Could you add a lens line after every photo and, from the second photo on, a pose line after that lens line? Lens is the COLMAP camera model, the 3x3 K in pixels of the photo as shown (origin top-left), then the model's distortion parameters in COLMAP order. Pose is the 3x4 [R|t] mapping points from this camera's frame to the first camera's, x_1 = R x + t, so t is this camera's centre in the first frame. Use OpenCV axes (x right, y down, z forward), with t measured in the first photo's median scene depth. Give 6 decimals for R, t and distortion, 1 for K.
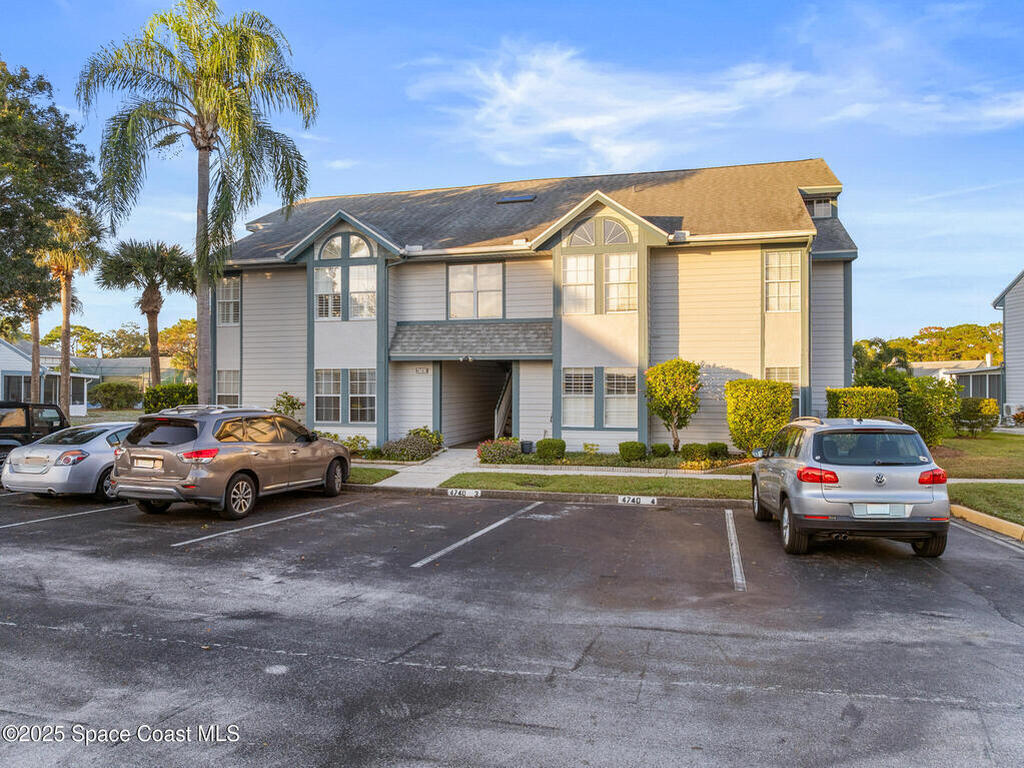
lens RADIAL K [[718.6, 0, 518.7], [0, 718.6, 382.2], [0, 0, 1]] dist [-0.045300, 0.010611]
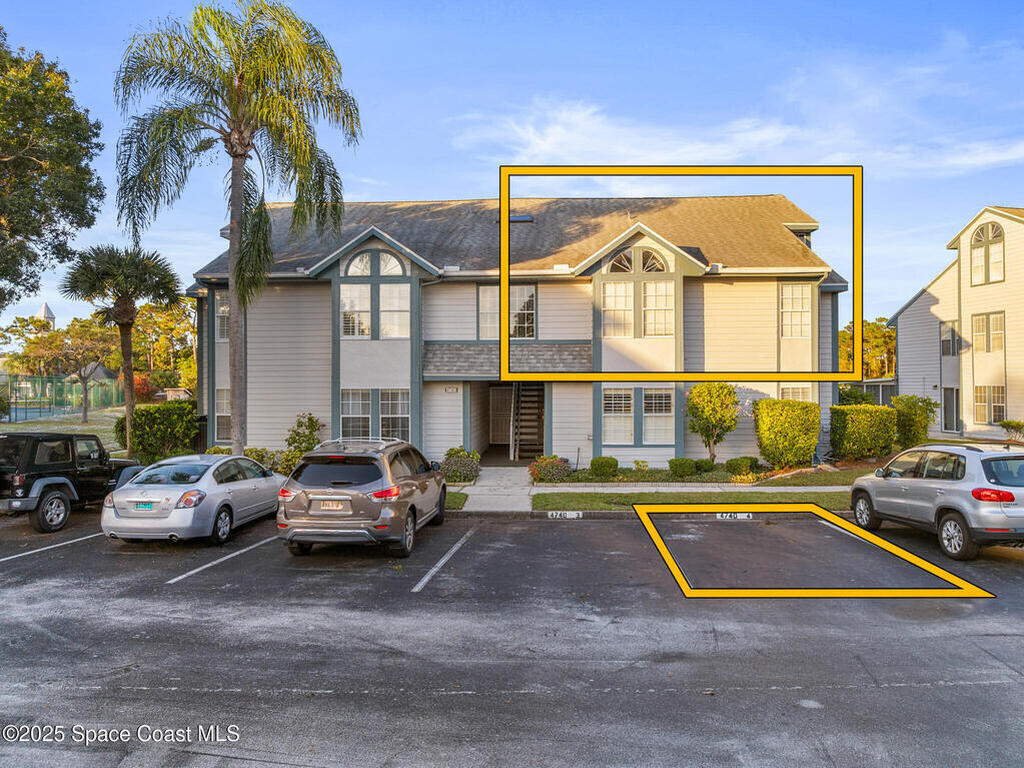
lens RADIAL K [[718.6, 0, 518.7], [0, 718.6, 382.2], [0, 0, 1]] dist [-0.045300, 0.010611]
pose [[0.975021, -0.003600, 0.222081, -0.297080], [0.003519, 0.999994, 0.000764, -0.030729], [-0.222083, 0.000036, 0.975028, 0.003349]]
